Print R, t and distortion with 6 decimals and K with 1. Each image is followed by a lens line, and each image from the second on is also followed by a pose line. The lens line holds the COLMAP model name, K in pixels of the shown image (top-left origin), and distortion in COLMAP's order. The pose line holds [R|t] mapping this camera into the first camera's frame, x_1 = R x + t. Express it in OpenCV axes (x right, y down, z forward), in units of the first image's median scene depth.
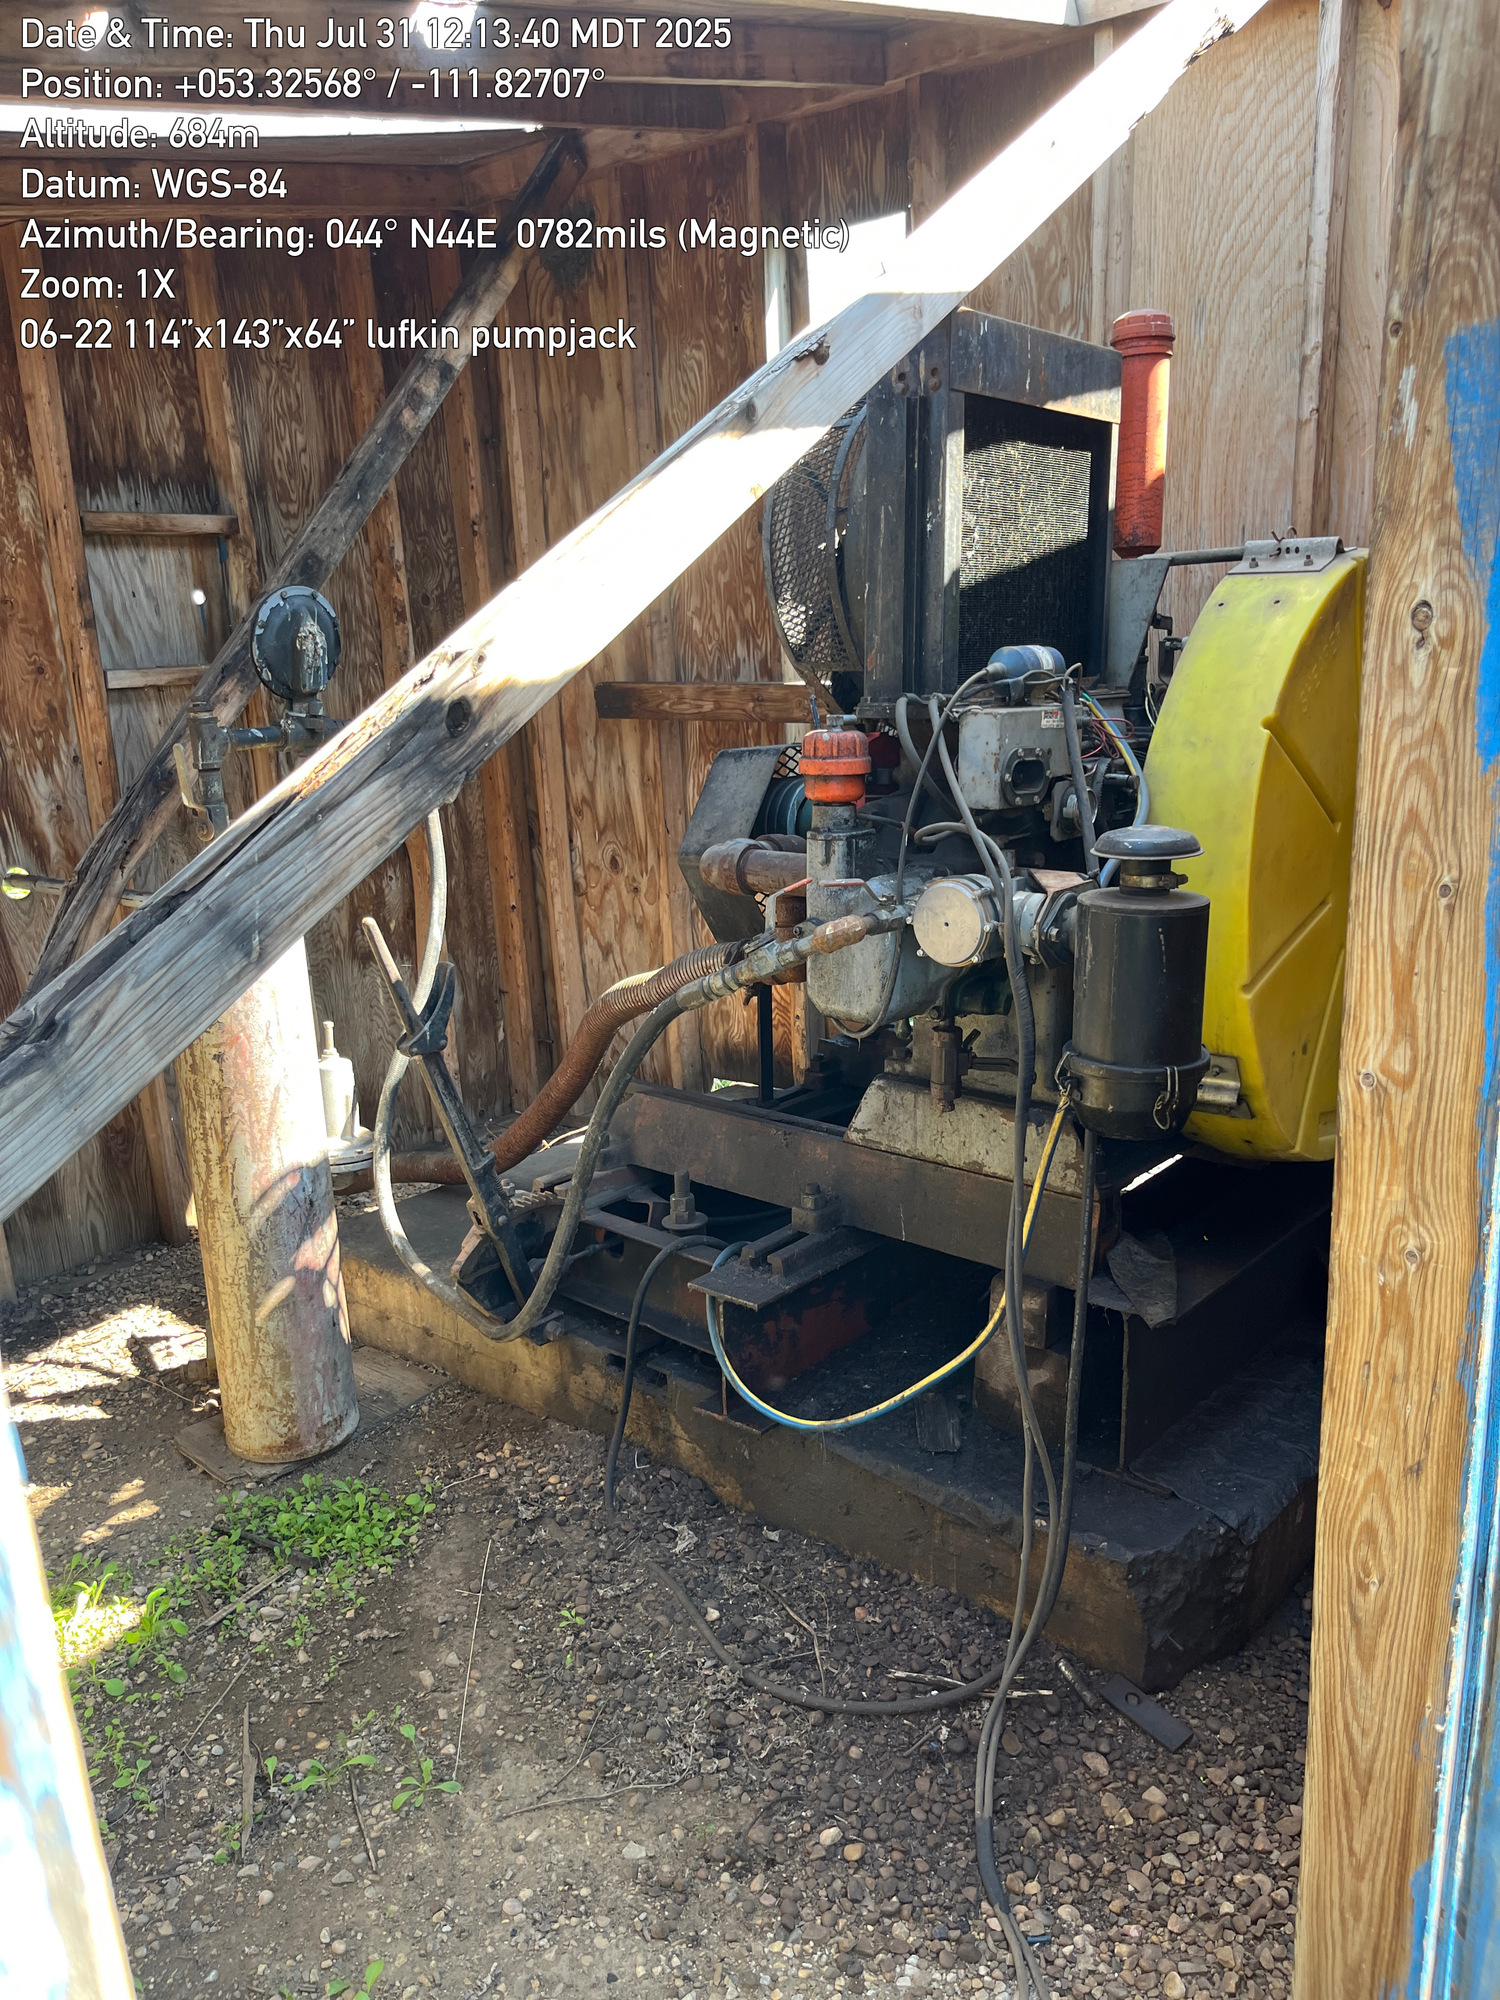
lens RADIAL K [[1533.4, 0, 732.8], [0, 1533.4, 1019.7], [0, 0, 1]] dist [0.036557, -0.065339]
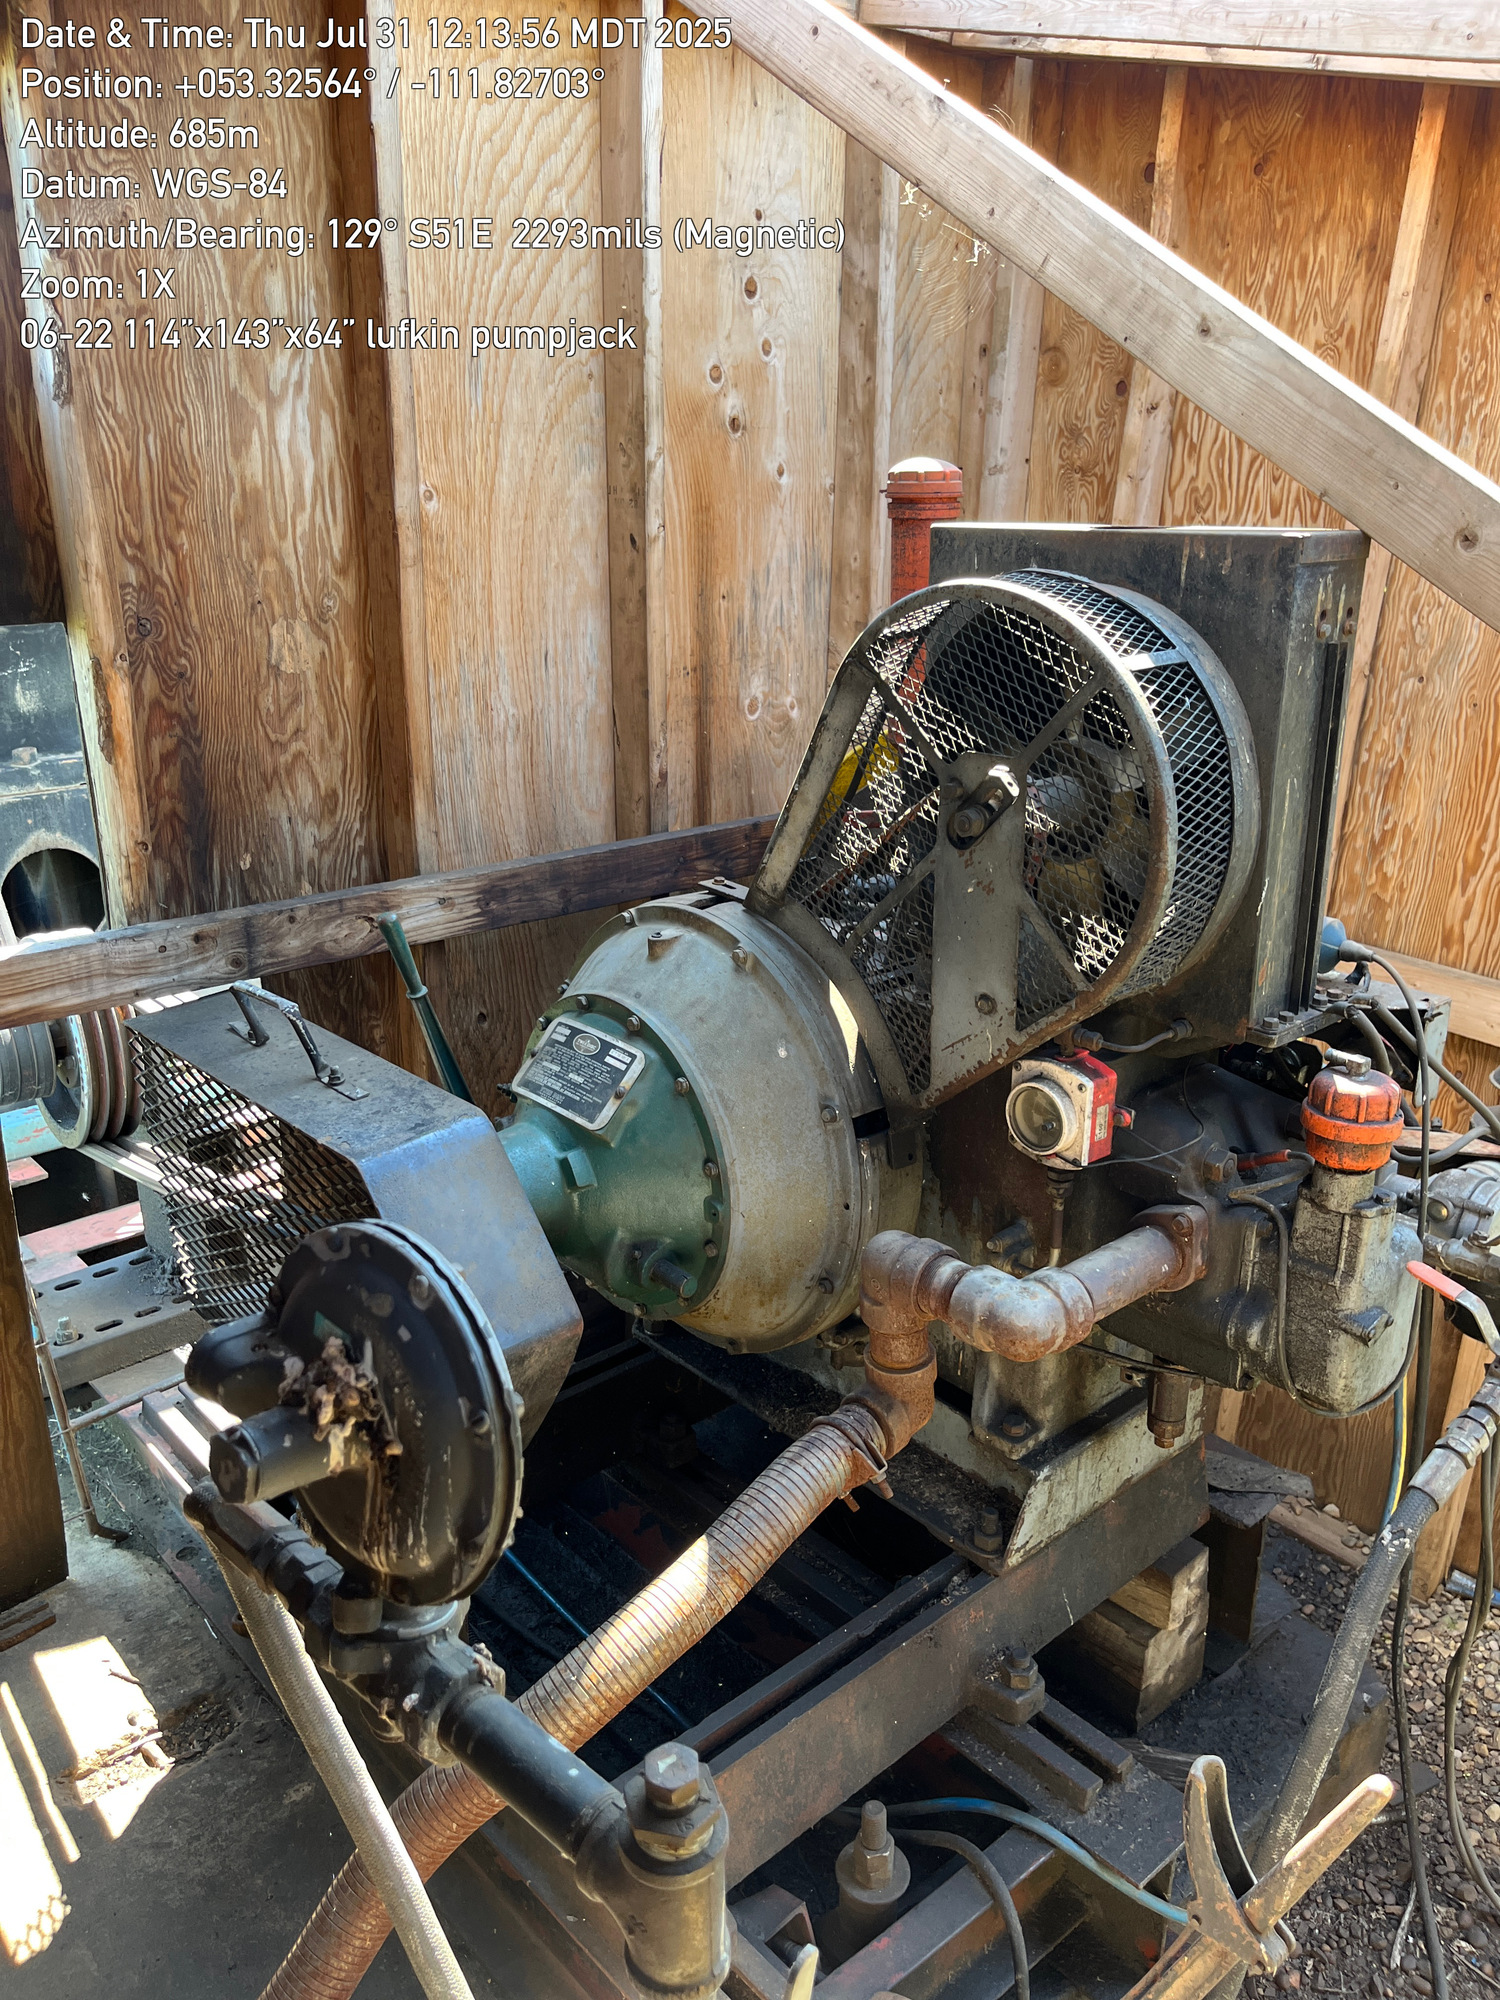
lens RADIAL K [[1556.8, 0, 750.0], [0, 1556.8, 1000.0], [0, 0, 1]] dist [-0.002602, 0.074835]
pose [[0.134613, -0.293643, 0.946389, -0.674681], [0.228420, 0.938556, 0.258723, -0.479078], [-0.964211, 0.181347, 0.193416, 1.104600]]
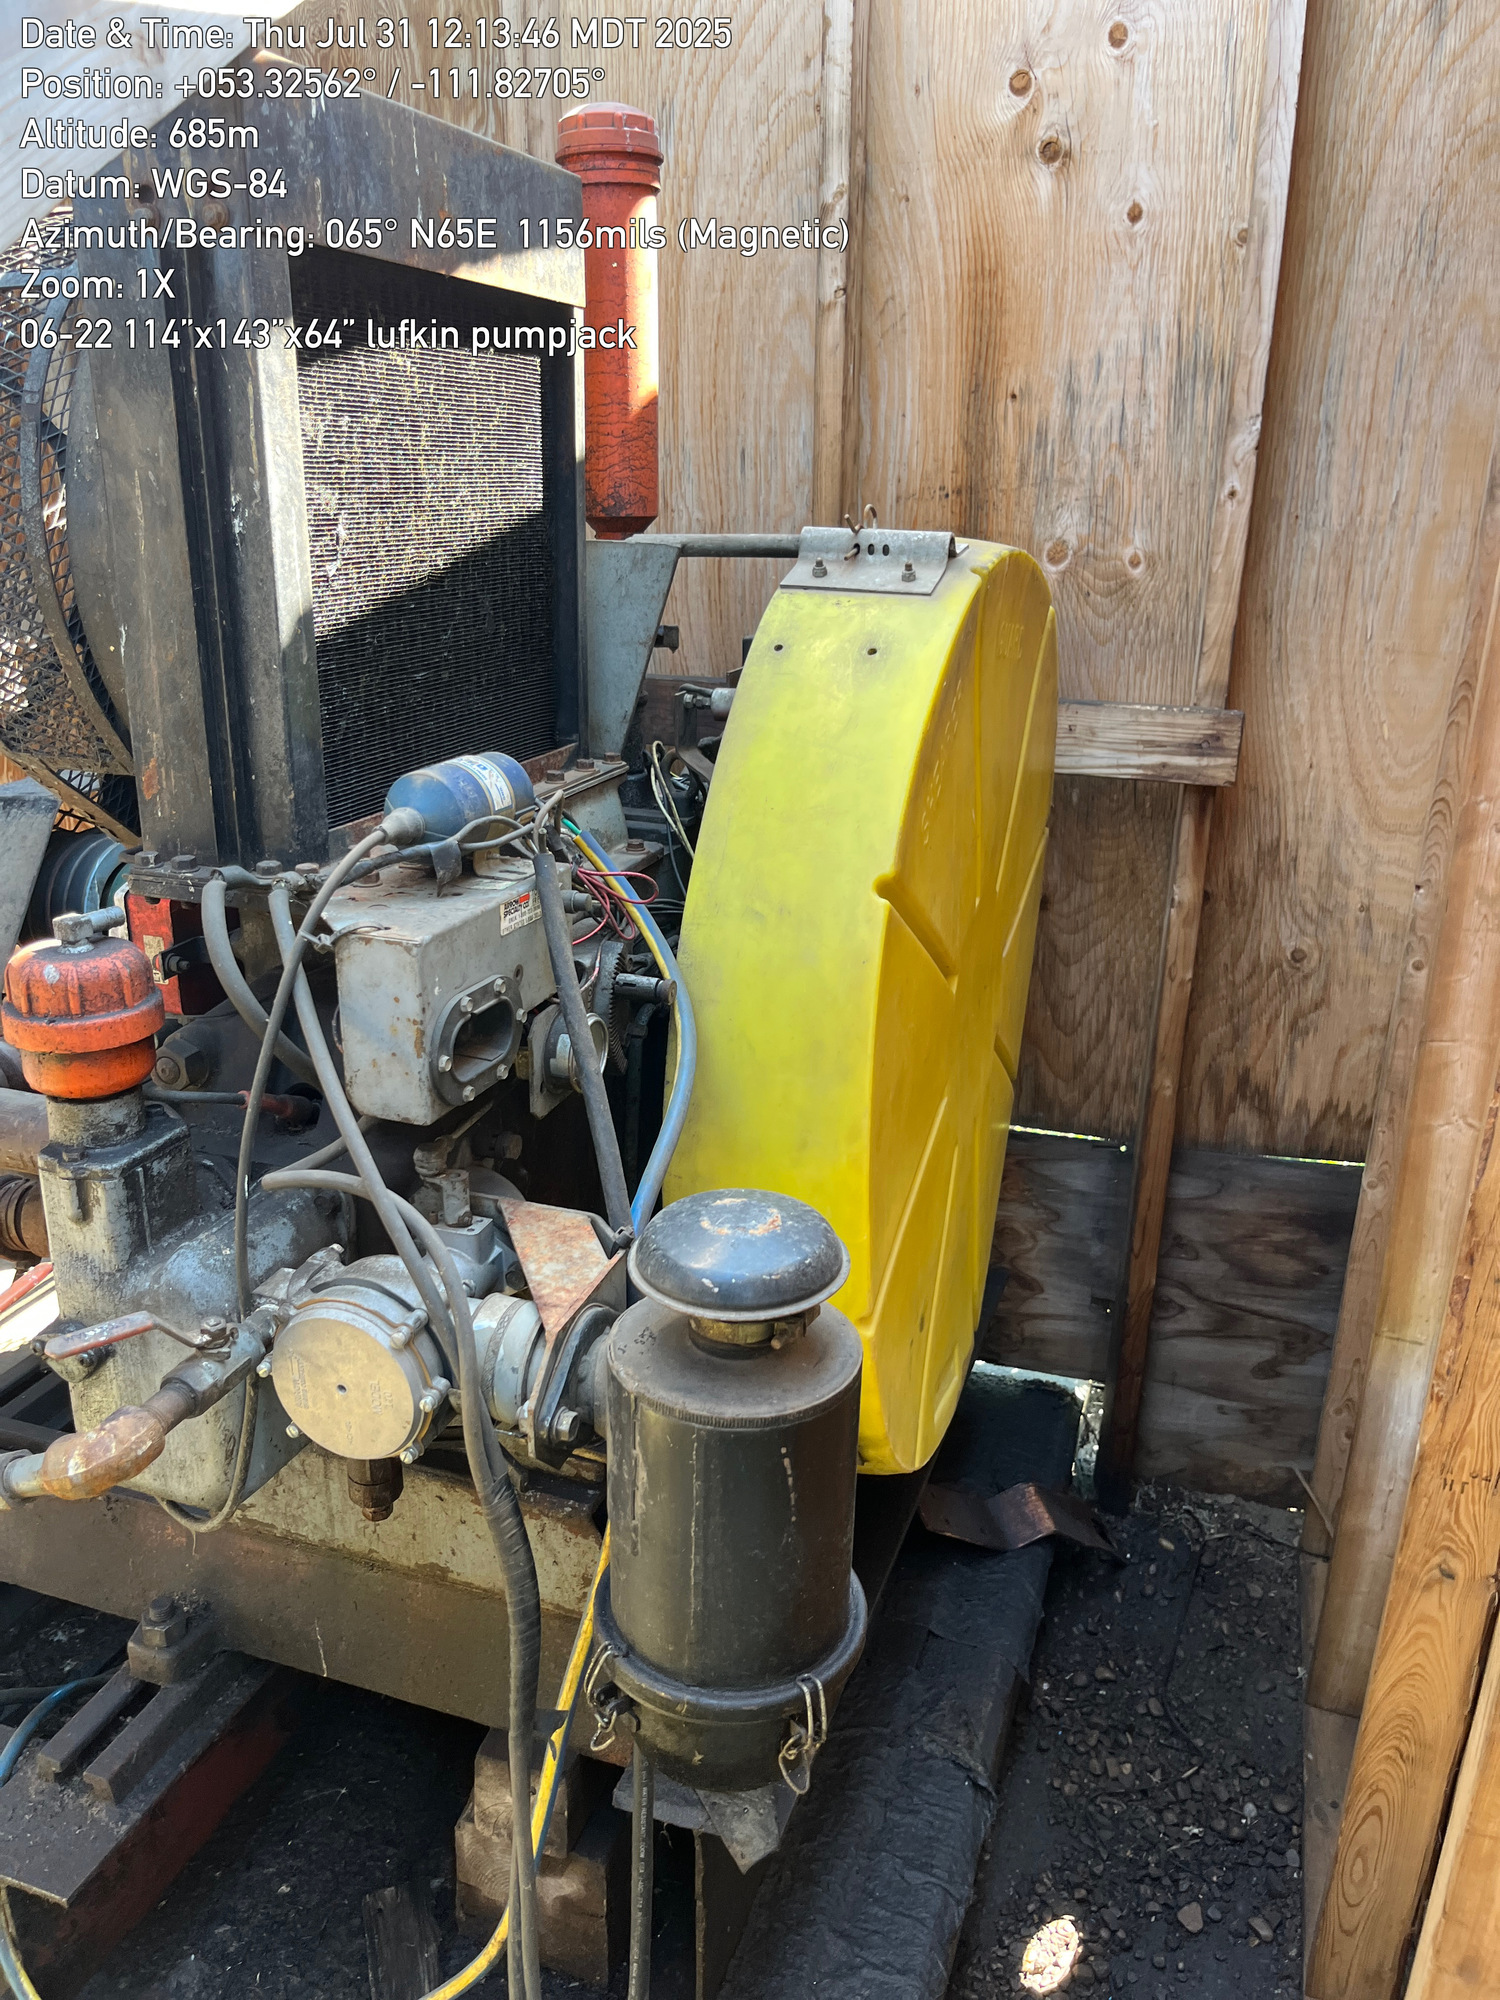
lens RADIAL K [[1533.4, 0, 732.8], [0, 1533.4, 1019.7], [0, 0, 1]] dist [0.036557, -0.065339]
pose [[0.934128, -0.091212, 0.345087, 0.088088], [0.054348, 0.991872, 0.115053, -0.205006], [-0.352777, -0.088719, 0.931492, 0.463411]]
